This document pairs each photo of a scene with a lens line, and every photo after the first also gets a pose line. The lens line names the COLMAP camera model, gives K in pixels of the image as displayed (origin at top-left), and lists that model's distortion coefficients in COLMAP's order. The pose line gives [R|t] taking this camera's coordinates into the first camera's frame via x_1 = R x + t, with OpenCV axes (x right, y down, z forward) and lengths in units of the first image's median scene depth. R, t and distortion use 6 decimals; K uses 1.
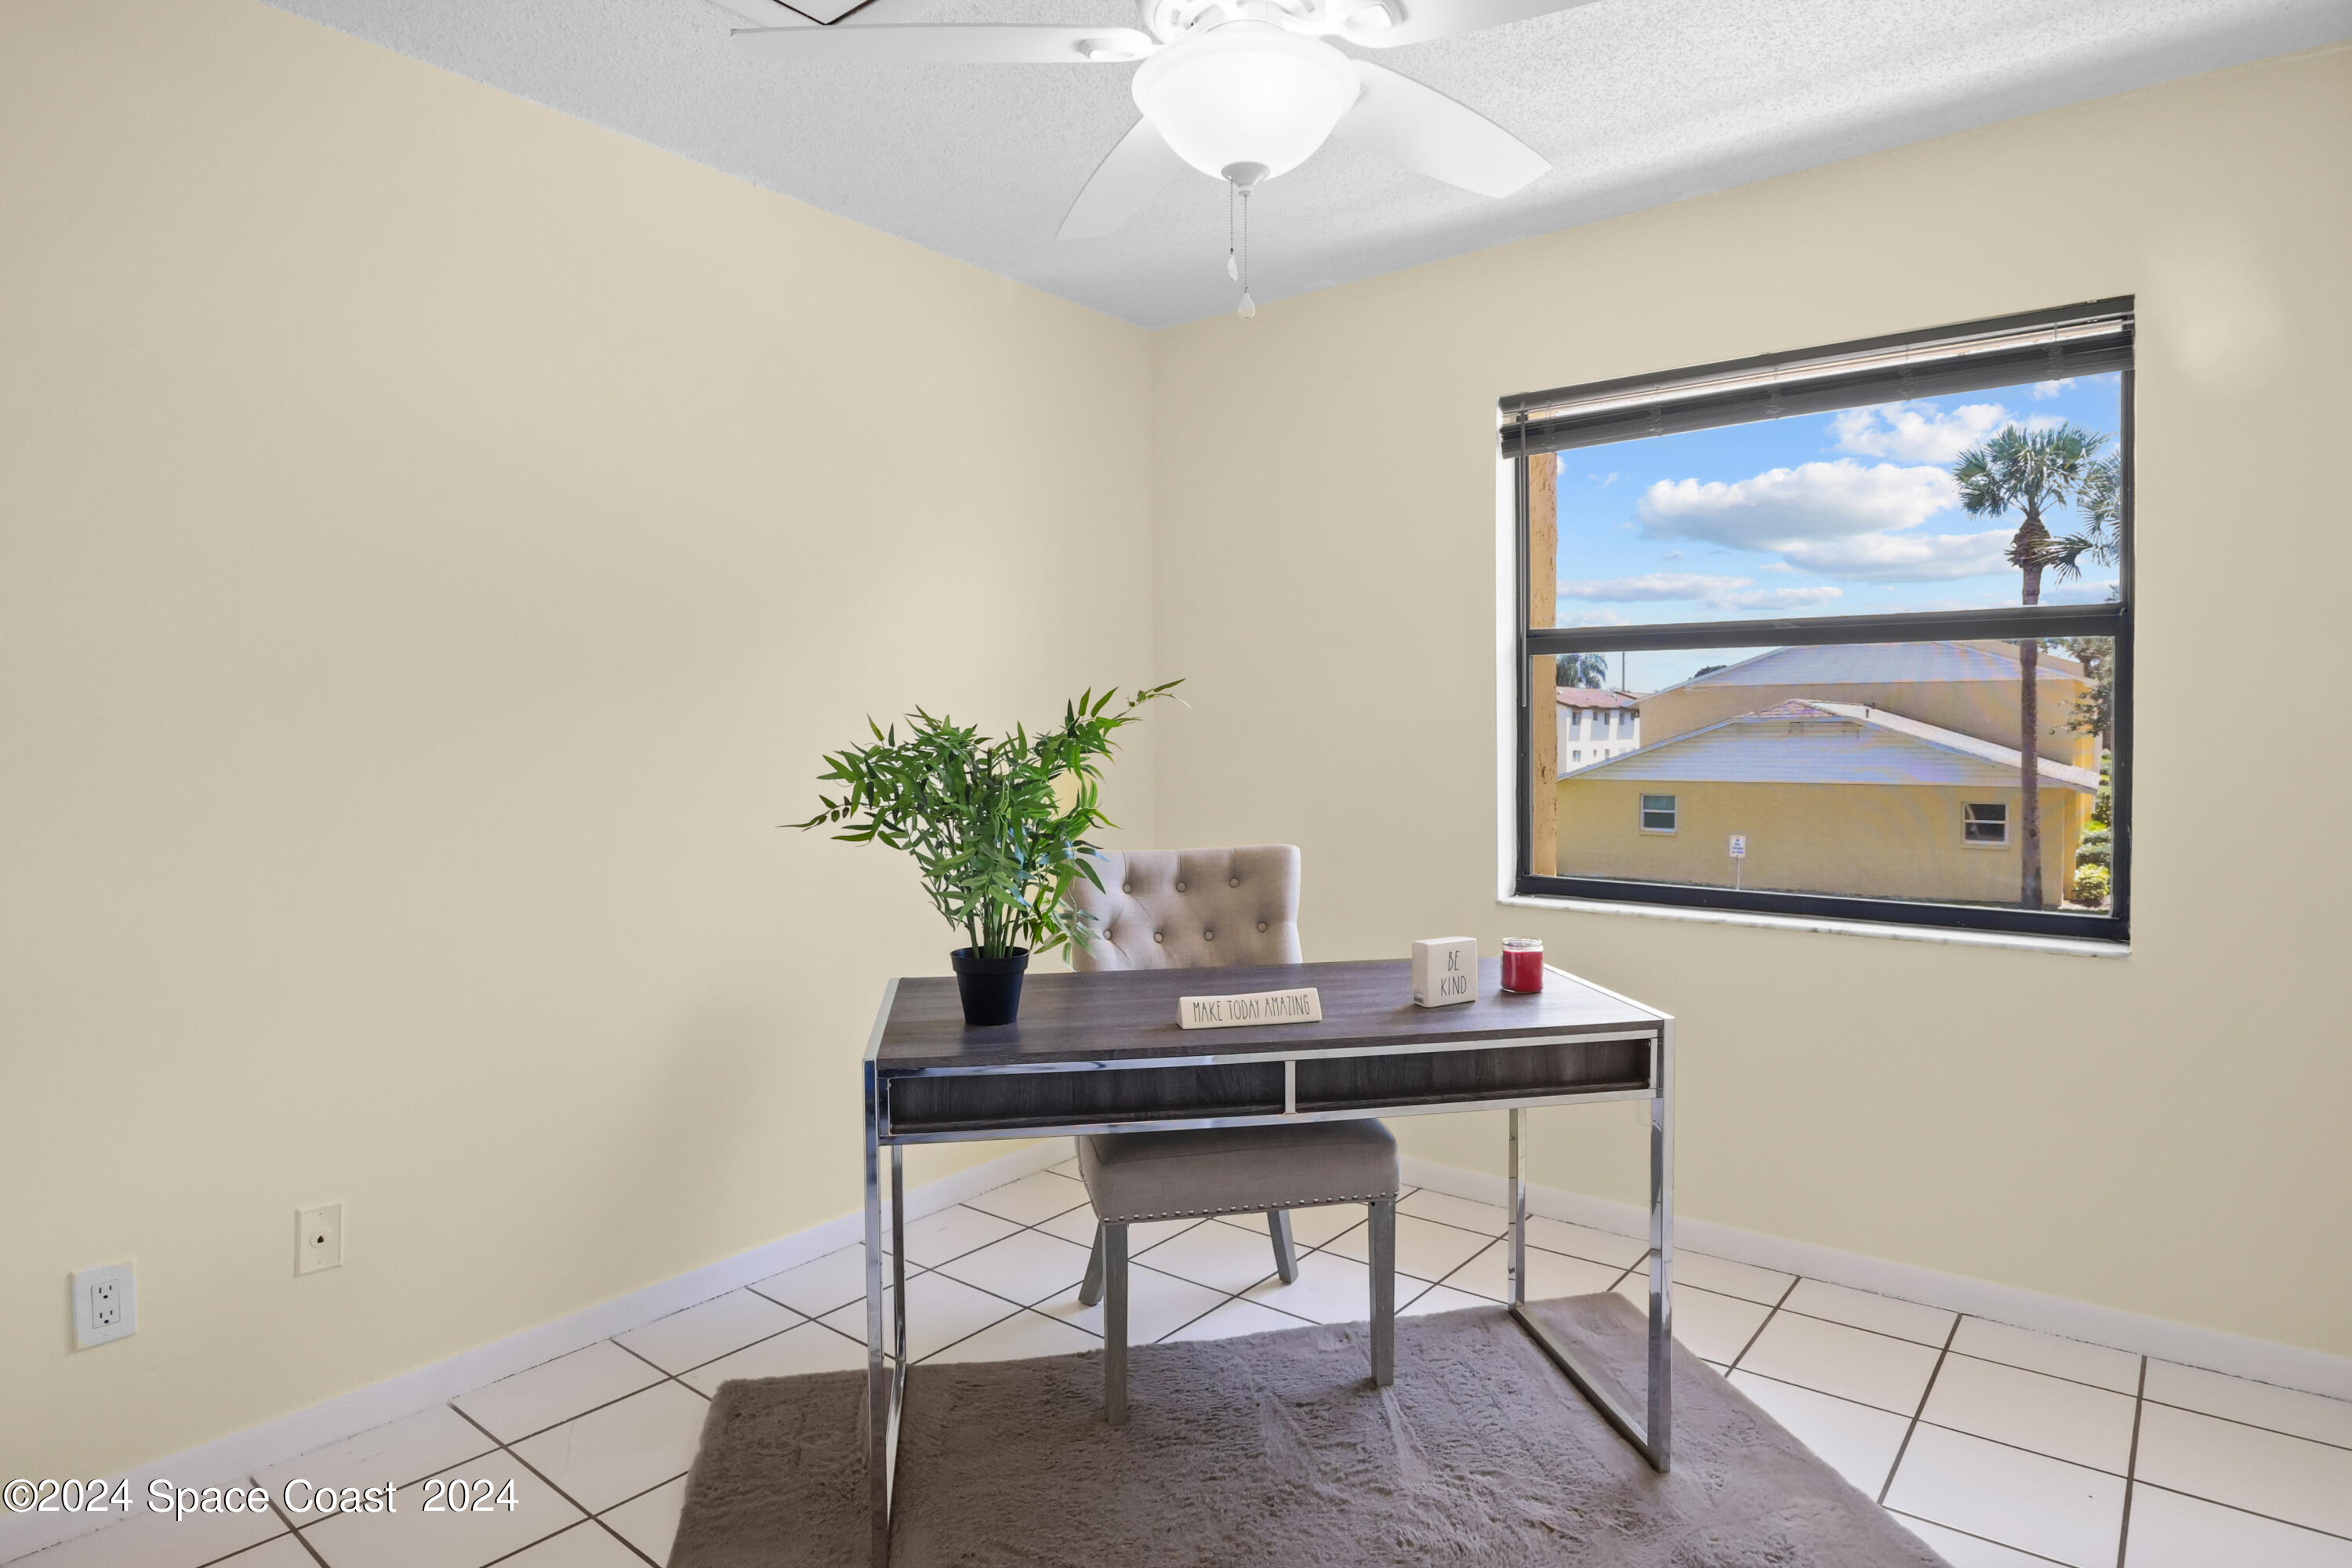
lens RADIAL K [[1301.5, 0, 1166.4], [0, 1301.5, 721.7], [0, 0, 1]] dist [0.000978, 0.000025]
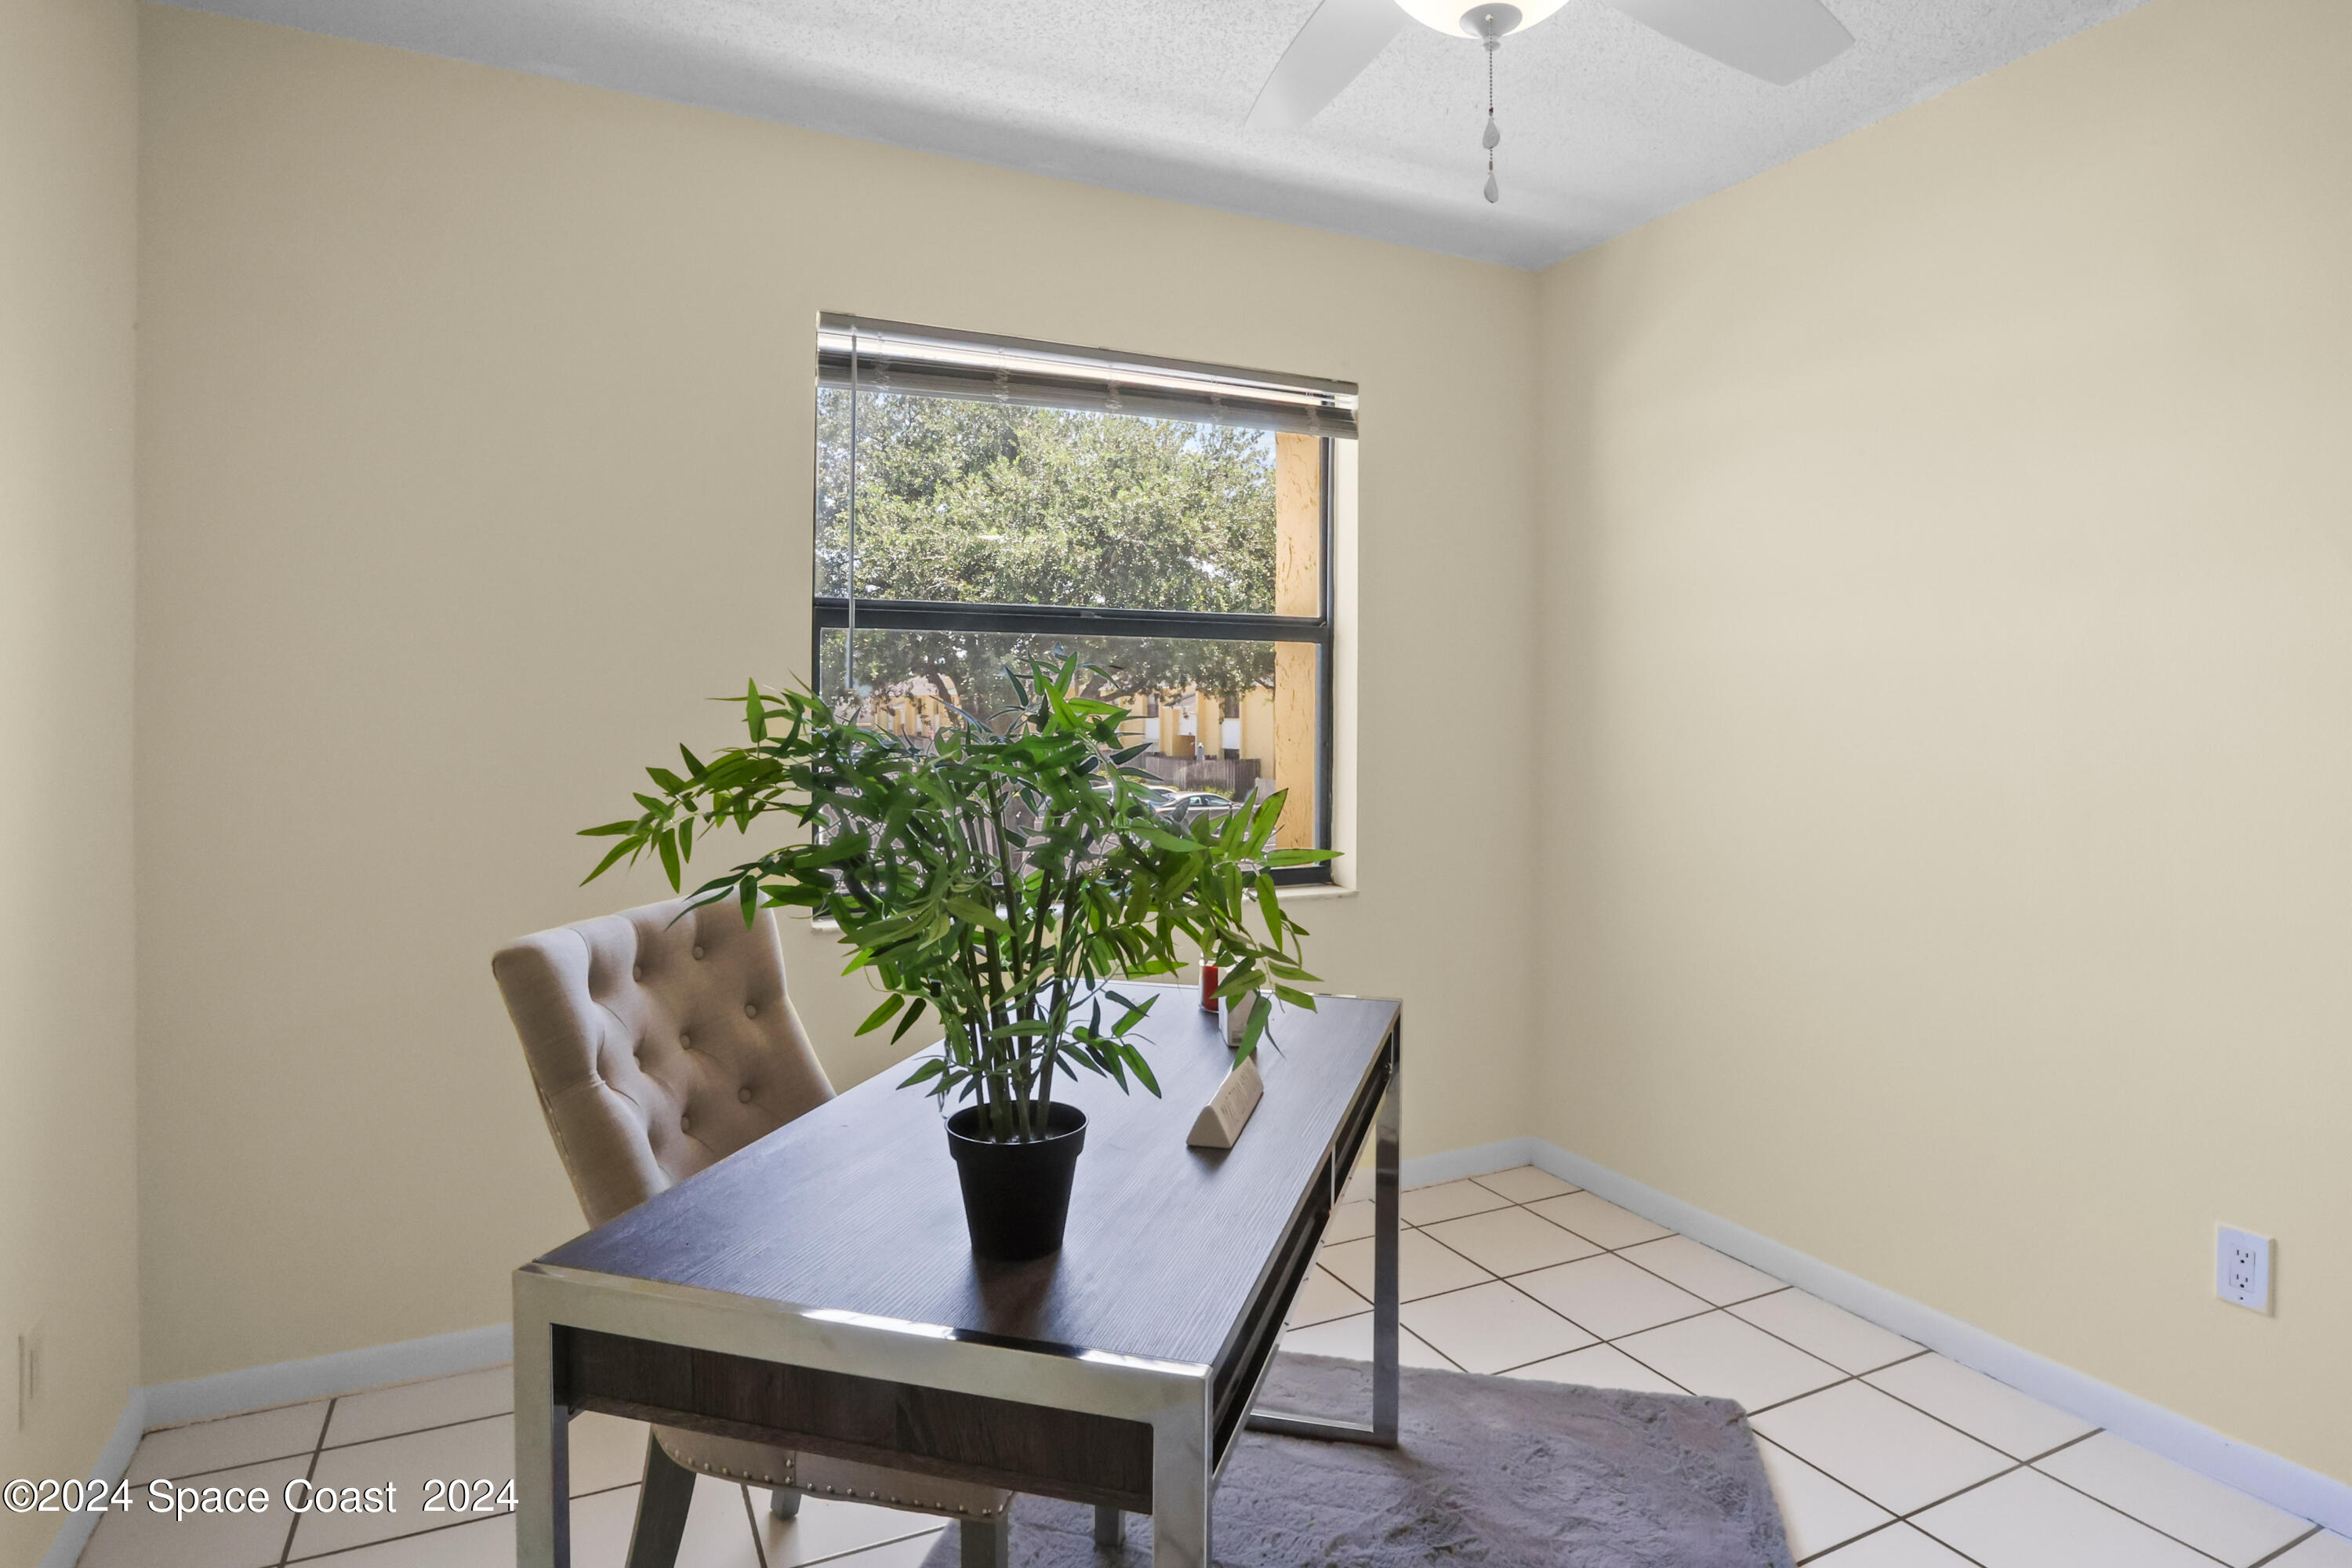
lens RADIAL K [[1301.5, 0, 1166.4], [0, 1301.5, 721.7], [0, 0, 1]] dist [0.000978, 0.000025]
pose [[0.436359, -0.002573, 0.899769, -0.466461], [-0.001733, 0.999992, 0.003700, 0.005558], [-0.899771, -0.003174, 0.436351, 0.551050]]
